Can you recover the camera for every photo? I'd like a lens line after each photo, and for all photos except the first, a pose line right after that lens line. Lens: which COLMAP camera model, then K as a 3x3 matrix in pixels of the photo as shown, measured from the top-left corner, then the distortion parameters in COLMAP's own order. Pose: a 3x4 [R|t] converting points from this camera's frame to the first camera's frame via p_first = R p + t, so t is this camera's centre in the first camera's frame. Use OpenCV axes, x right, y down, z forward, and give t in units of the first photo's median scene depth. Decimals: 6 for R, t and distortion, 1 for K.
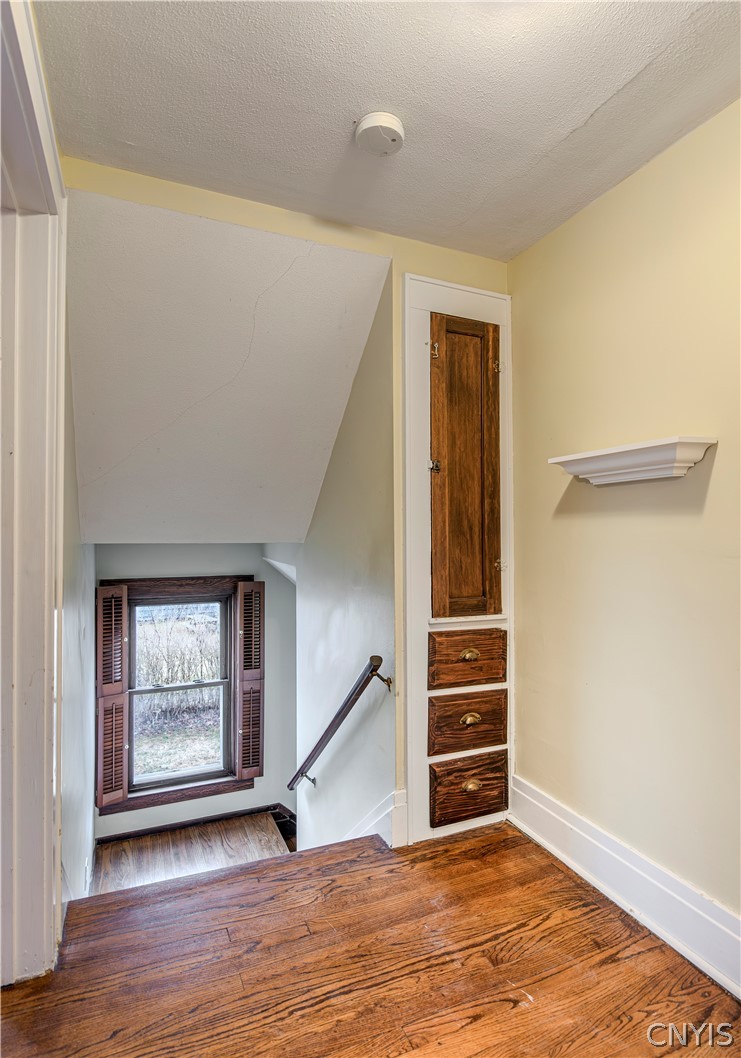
lens RADIAL K [[548.0, 0, 386.3], [0, 548.0, 526.9], [0, 0, 1]] dist [-0.000142, 0.000681]
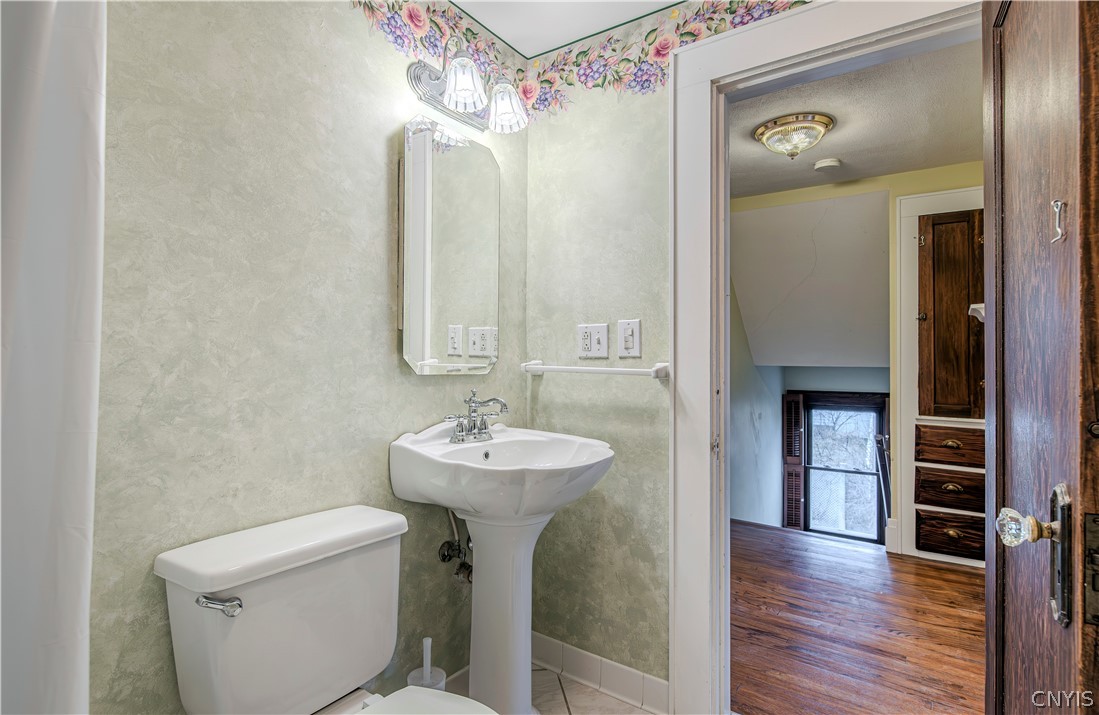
lens RADIAL K [[550.1, 0, 549.5], [0, 550.1, 357.5], [0, 0, 1]] dist [-0.000462, -0.000132]
pose [[0.501256, -0.004227, -0.865289, 0.877000], [0.011322, 0.999935, 0.001674, -0.011171], [0.865225, -0.010636, 0.501271, -0.656552]]
